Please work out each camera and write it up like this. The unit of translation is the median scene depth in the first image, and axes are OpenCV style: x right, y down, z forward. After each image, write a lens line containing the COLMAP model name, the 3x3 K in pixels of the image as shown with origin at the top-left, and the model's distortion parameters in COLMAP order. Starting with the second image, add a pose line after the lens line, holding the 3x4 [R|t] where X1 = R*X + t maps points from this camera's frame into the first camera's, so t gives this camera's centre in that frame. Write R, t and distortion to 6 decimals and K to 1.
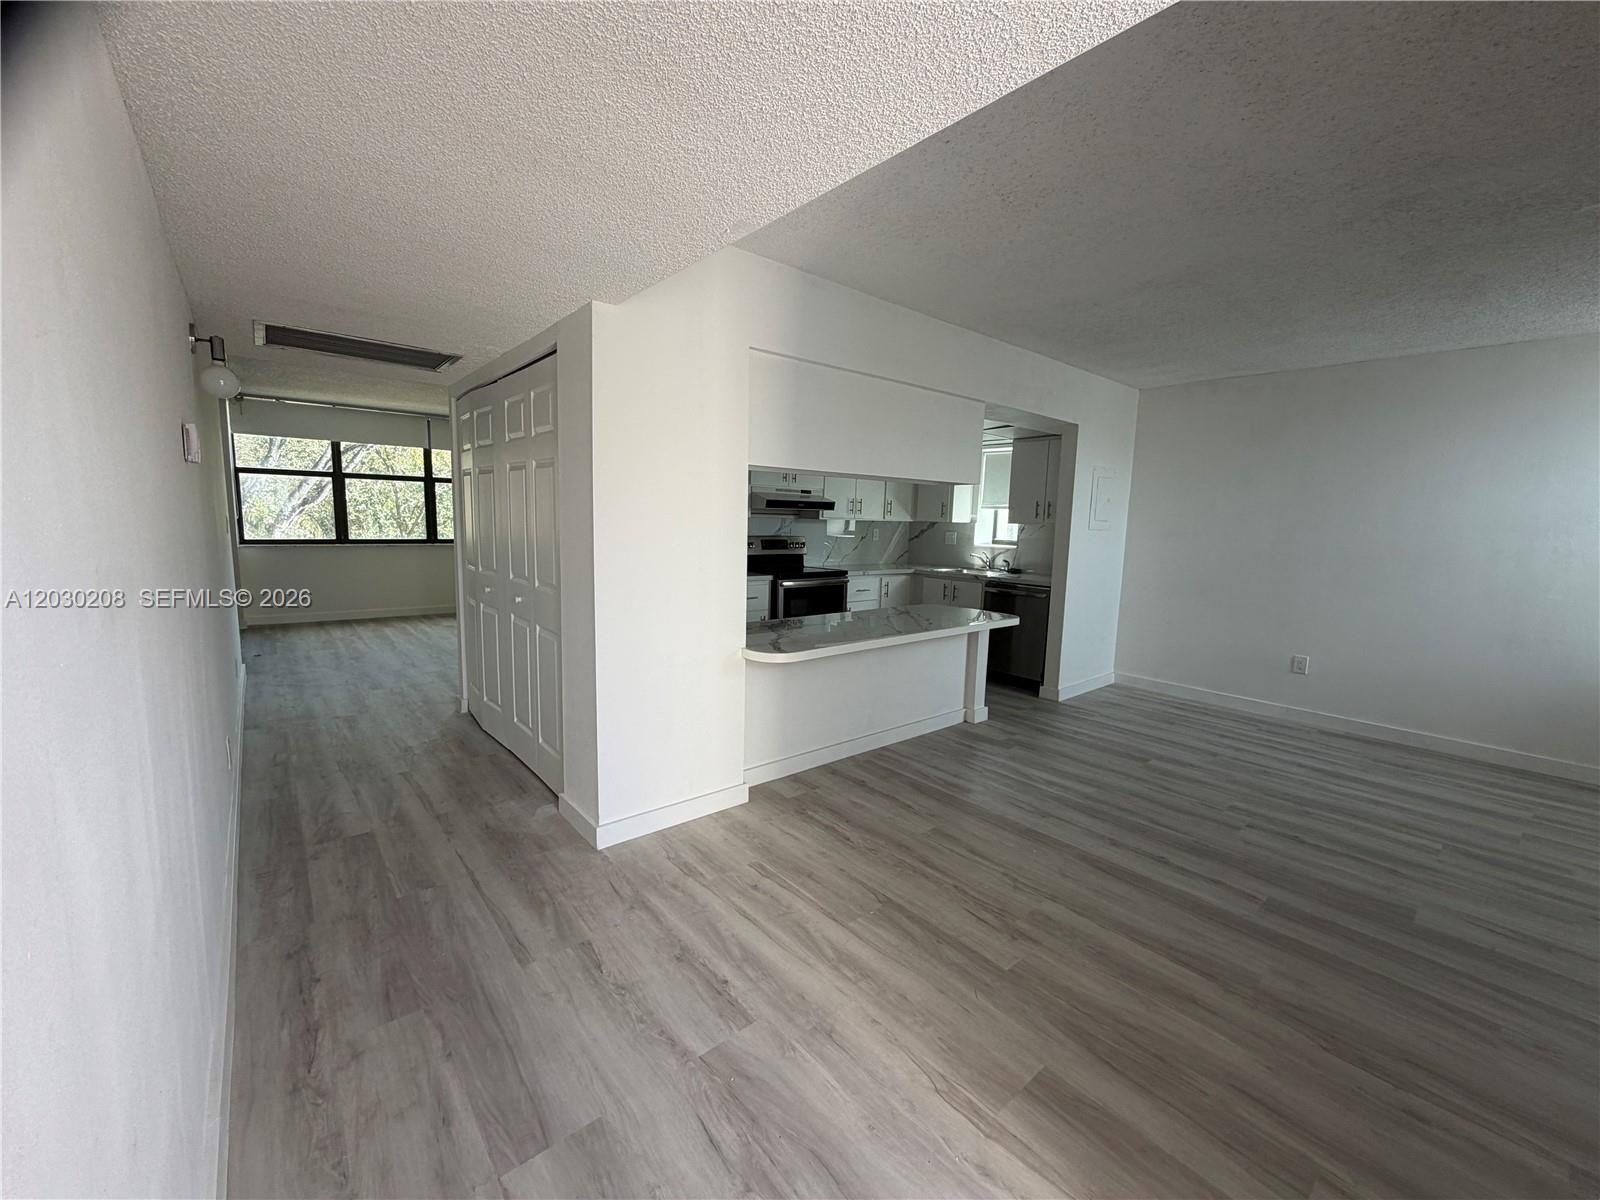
lens RADIAL K [[637.6, 0, 799.7], [0, 637.6, 601.1], [0, 0, 1]] dist [0.005735, -0.000177]
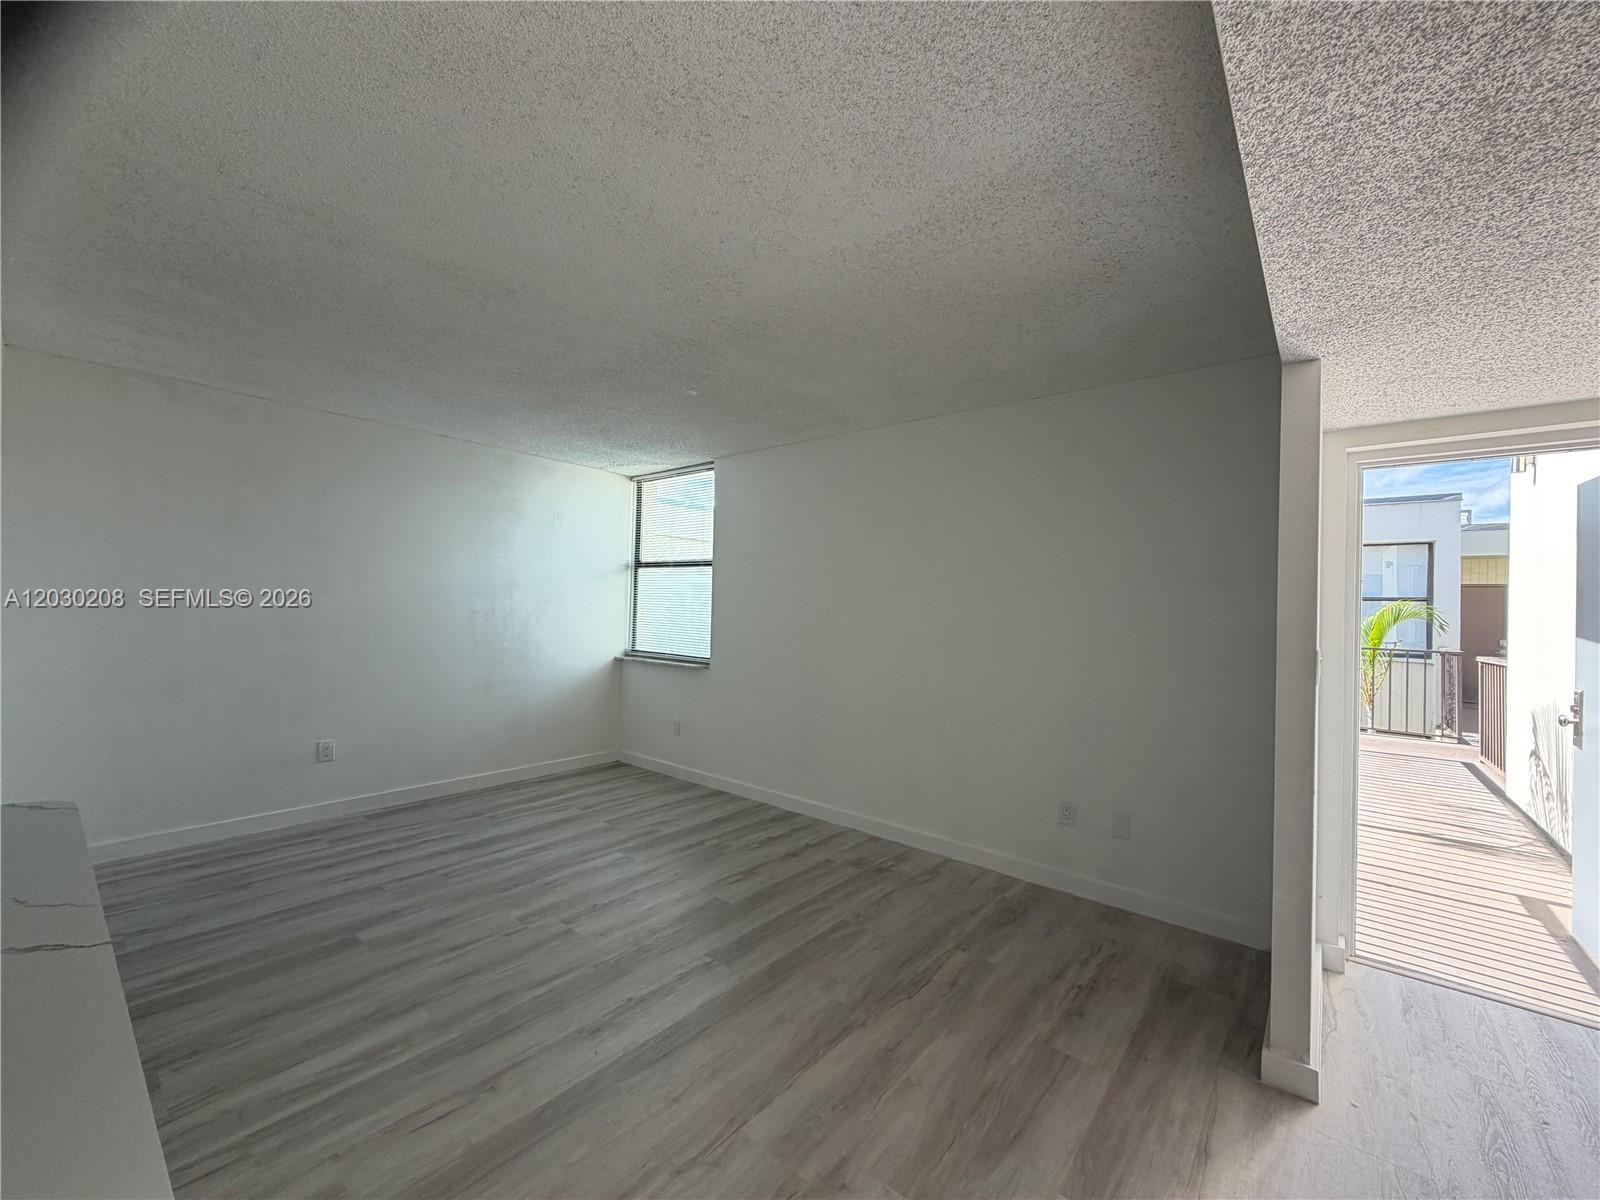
lens RADIAL K [[637.6, 0, 797.3], [0, 637.6, 594.5], [0, 0, 1]] dist [0.005735, -0.000177]
pose [[-0.170490, -0.012830, 0.985276, -0.180405], [0.097323, 0.994807, 0.029794, -0.080718], [-0.980541, 0.100969, -0.168356, 0.566595]]
